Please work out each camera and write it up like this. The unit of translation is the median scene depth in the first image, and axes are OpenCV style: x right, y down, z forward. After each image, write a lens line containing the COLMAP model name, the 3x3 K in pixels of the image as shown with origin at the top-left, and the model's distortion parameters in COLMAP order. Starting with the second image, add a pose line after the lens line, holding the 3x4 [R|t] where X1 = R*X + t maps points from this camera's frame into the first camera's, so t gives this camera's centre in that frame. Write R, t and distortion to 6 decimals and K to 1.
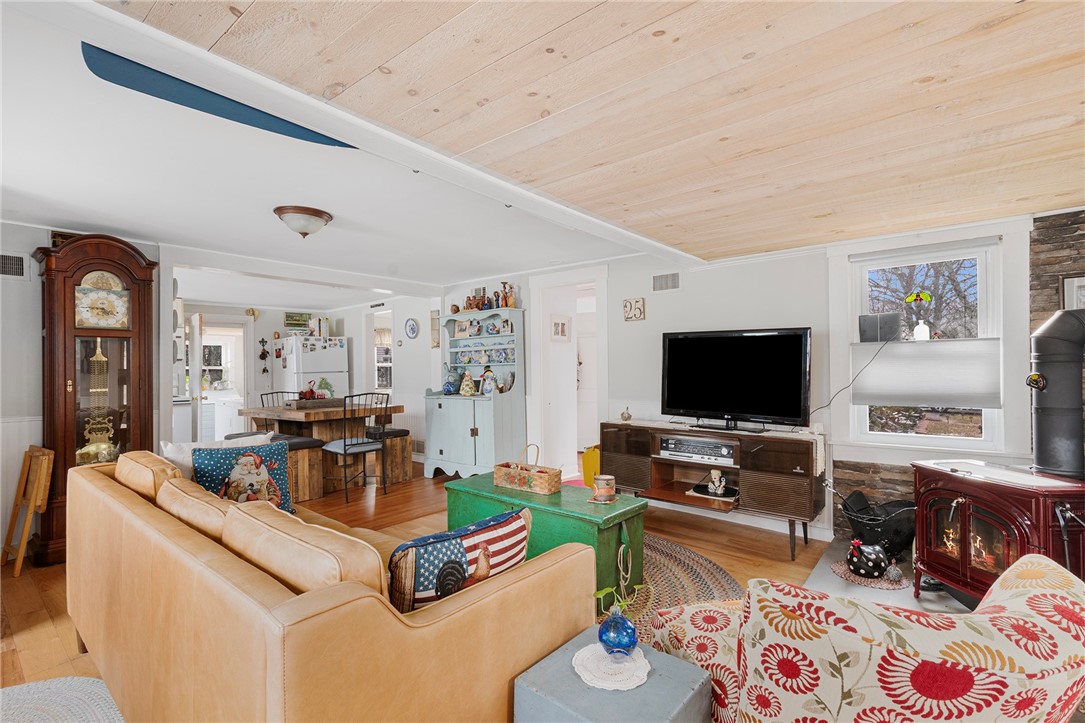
lens RADIAL K [[483.4, 0, 539.4], [0, 483.4, 367.5], [0, 0, 1]] dist [0.013073, -0.003060]
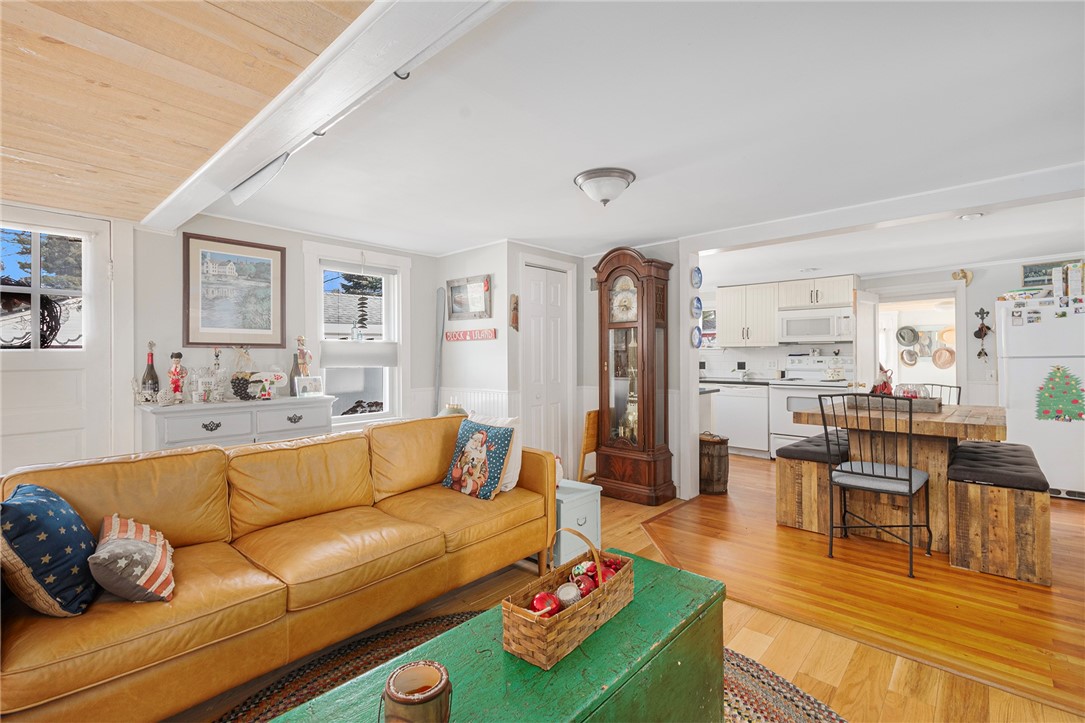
lens RADIAL K [[483.4, 0, 541.4], [0, 483.4, 350.1], [0, 0, 1]] dist [0.013073, -0.003060]
pose [[-0.026234, -0.000666, -0.999656, 0.347914], [0.007256, 0.999973, -0.000857, -0.005863], [0.999629, -0.007276, -0.026229, 0.791343]]
